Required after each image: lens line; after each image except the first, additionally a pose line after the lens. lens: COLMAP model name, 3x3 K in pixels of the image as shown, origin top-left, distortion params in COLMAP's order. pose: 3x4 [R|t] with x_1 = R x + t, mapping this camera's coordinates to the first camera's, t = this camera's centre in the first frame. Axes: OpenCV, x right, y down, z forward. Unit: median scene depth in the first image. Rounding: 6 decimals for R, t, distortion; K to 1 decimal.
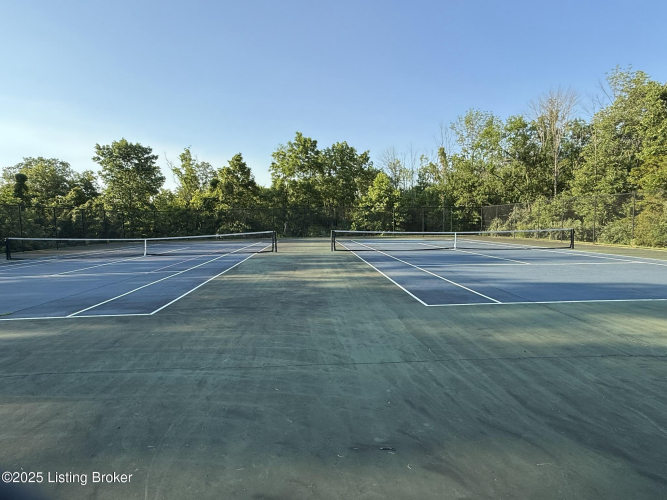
lens RADIAL K [[349.9, 0, 333.5], [0, 349.9, 250.0], [0, 0, 1]] dist [-0.000221, -0.000189]
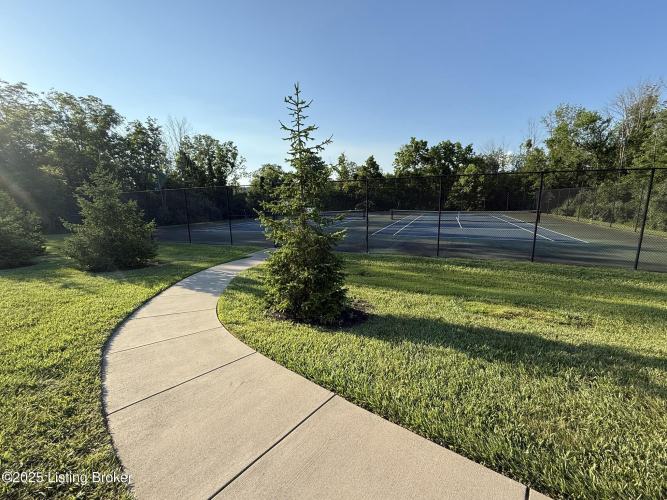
lens RADIAL K [[267.6, 0, 333.5], [0, 267.6, 250.0], [0, 0, 1]] dist [0.000417, 0.000120]
pose [[0.901406, 0.078773, -0.425749, 0.109299], [-0.029320, 0.992159, 0.121495, -0.000192], [0.431981, -0.097033, 0.896648, -0.170927]]
